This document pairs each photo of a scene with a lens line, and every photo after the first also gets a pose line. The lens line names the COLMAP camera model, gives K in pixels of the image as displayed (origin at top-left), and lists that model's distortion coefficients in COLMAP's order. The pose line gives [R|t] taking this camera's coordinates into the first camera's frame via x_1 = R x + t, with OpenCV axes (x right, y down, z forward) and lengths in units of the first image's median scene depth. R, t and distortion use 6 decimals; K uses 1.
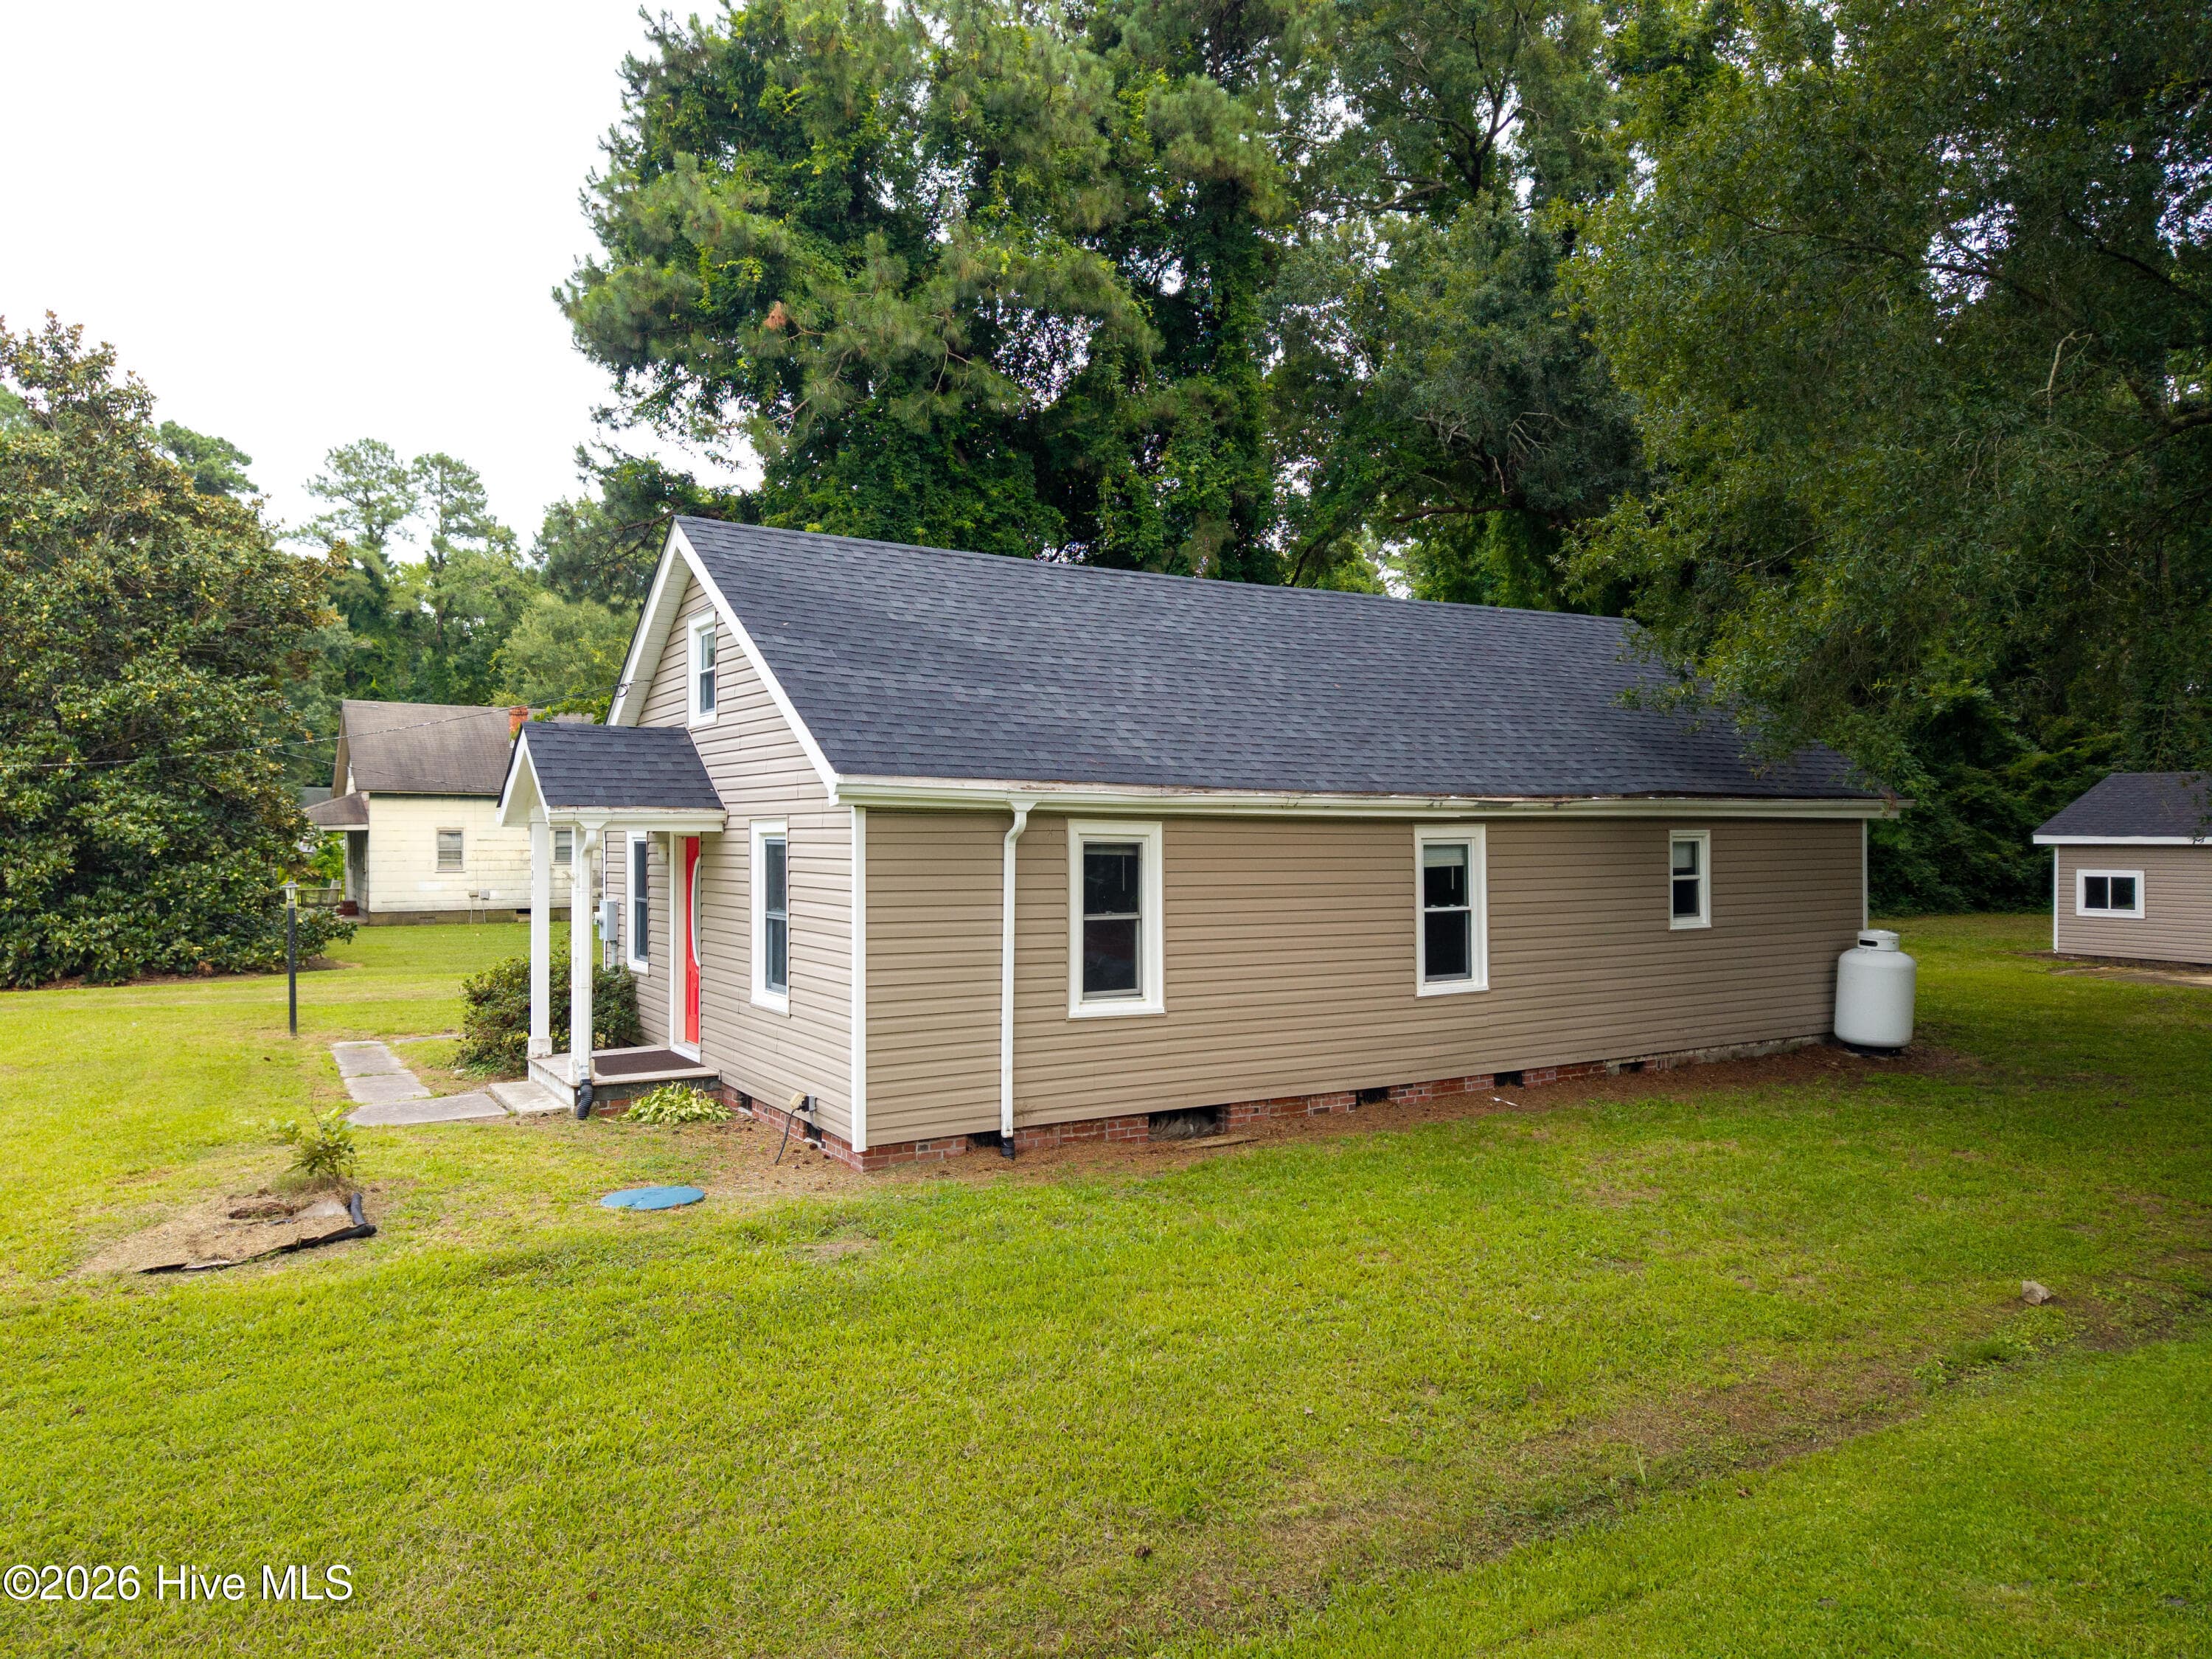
lens RADIAL K [[1475.9, 0, 1106.0], [0, 1475.9, 829.5], [0, 0, 1]] dist [0.052071, -0.065018]
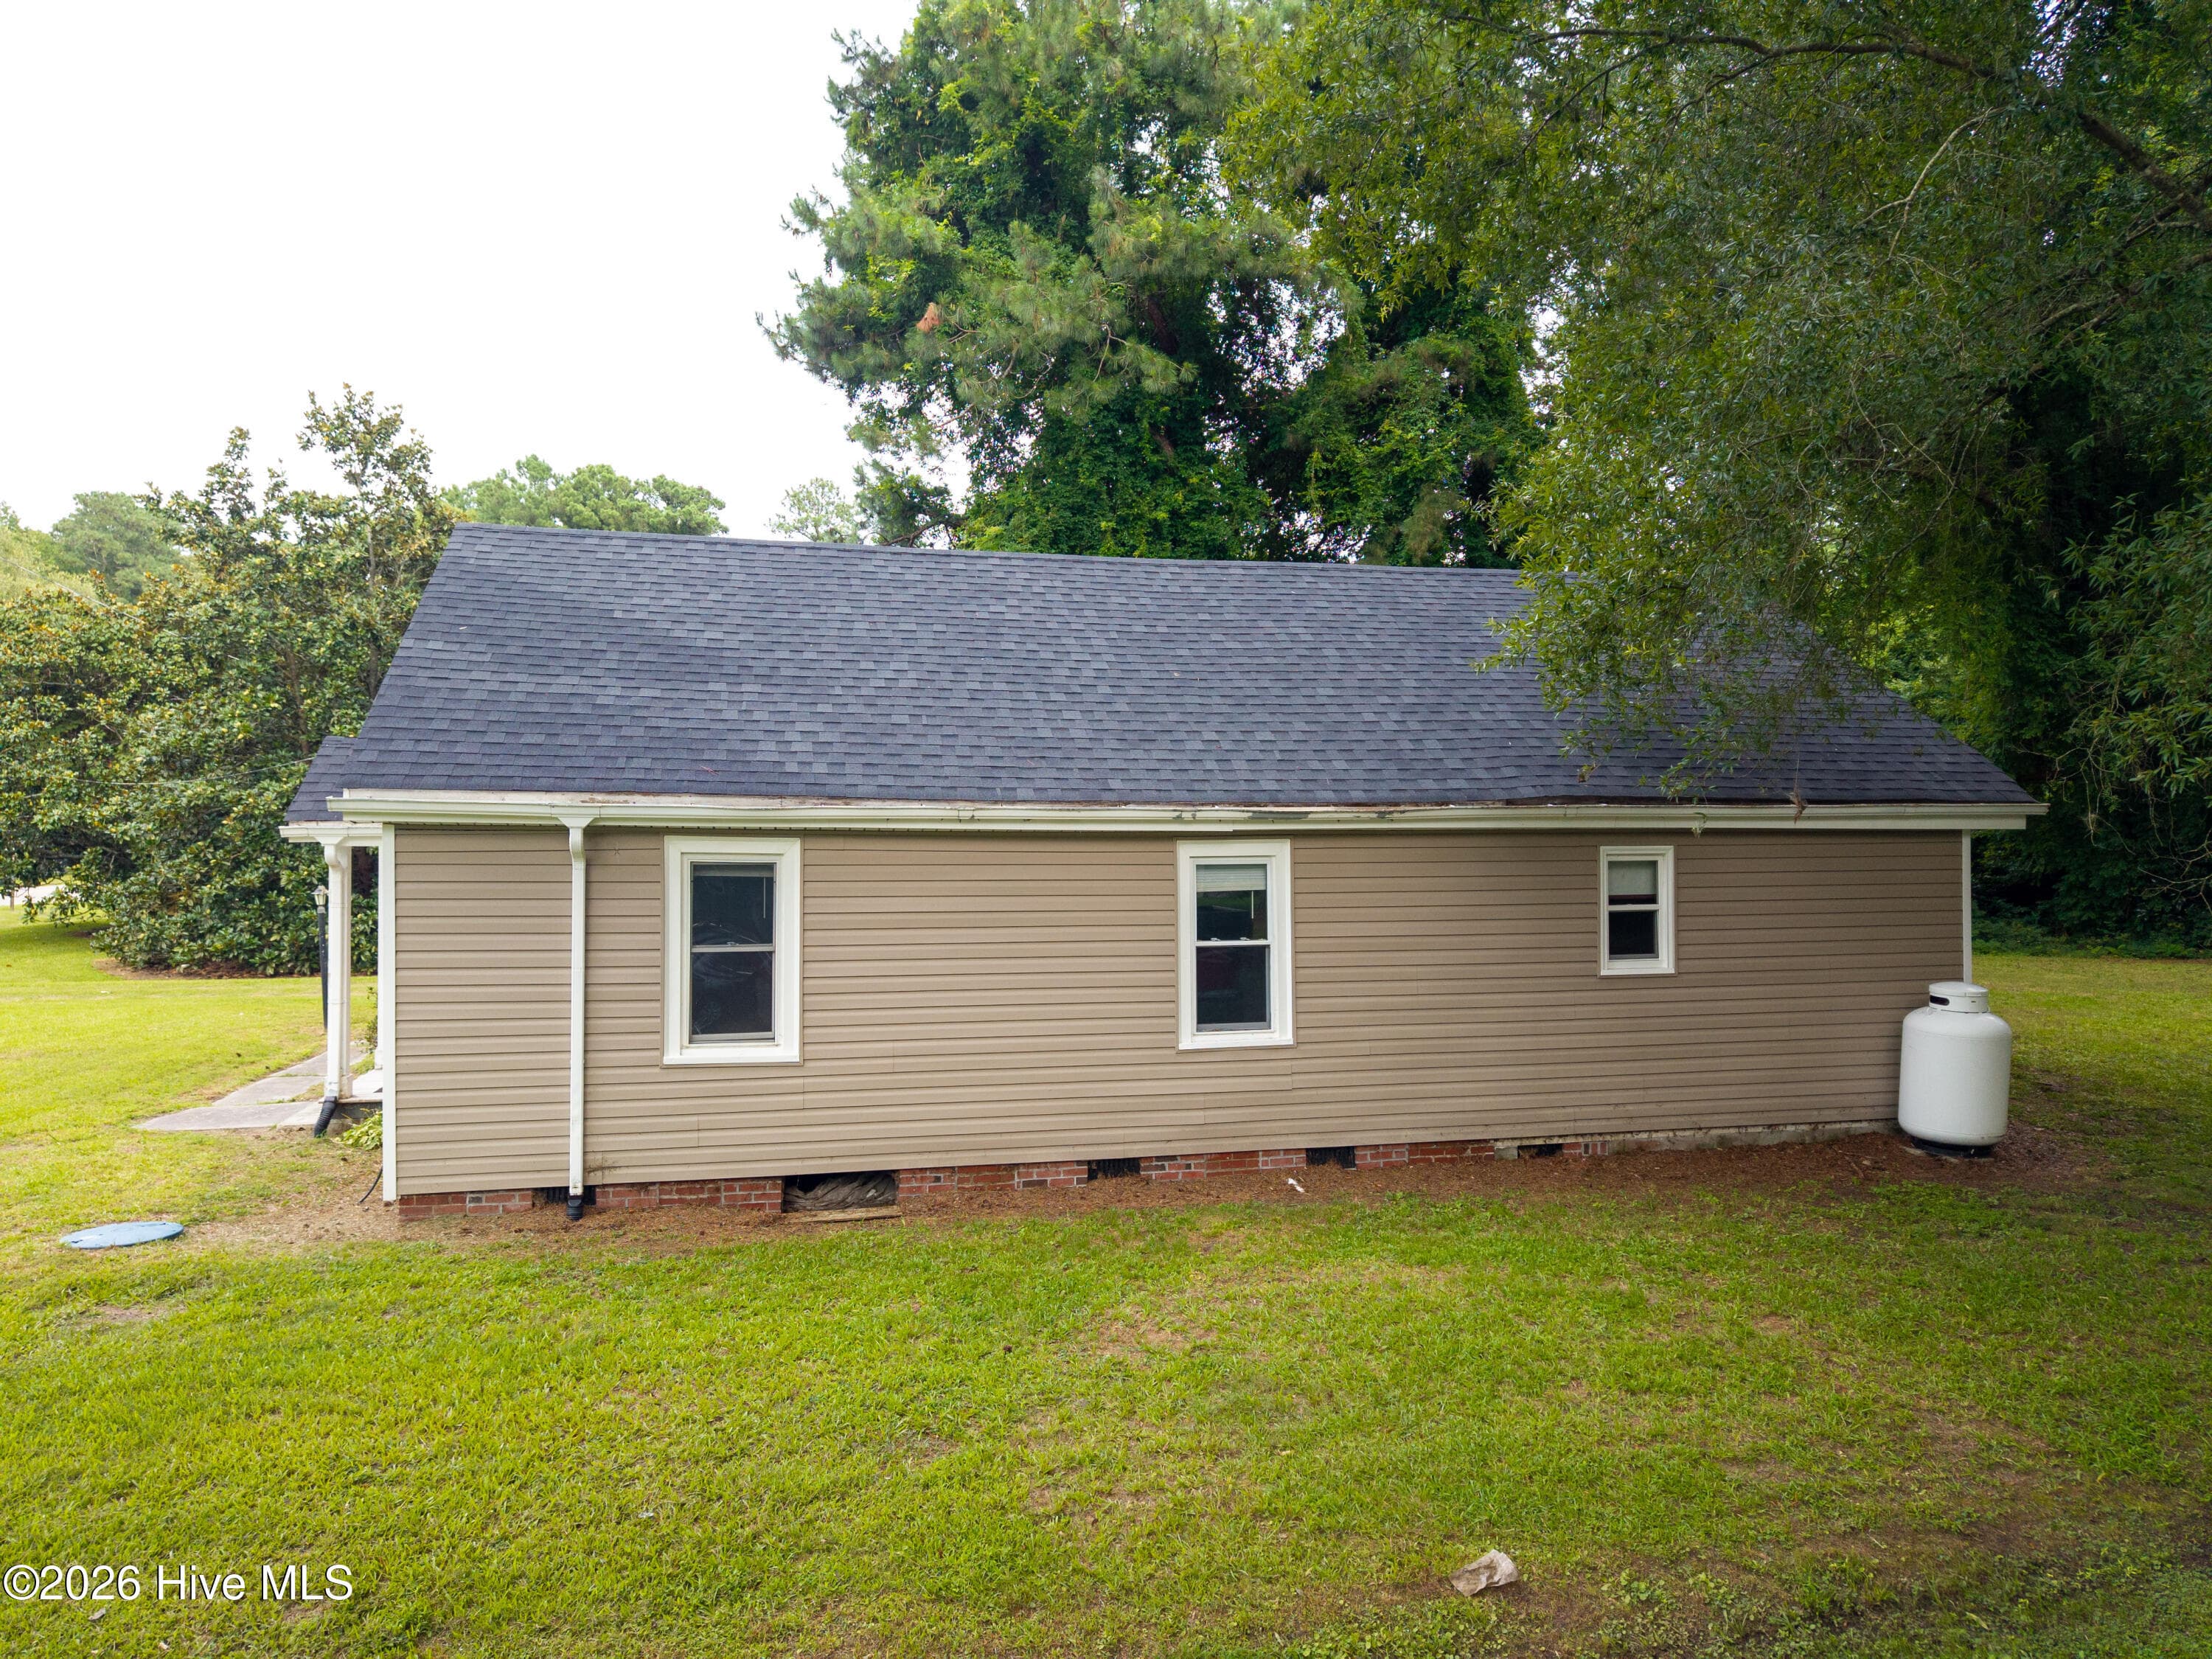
lens RADIAL K [[1475.9, 0, 1106.0], [0, 1475.9, 829.5], [0, 0, 1]] dist [0.052071, -0.065018]
pose [[0.948180, -0.000375, -0.317734, 0.384858], [0.000147, 1.000000, -0.000741, -0.007761], [0.317734, 0.000656, 0.948180, 0.188548]]
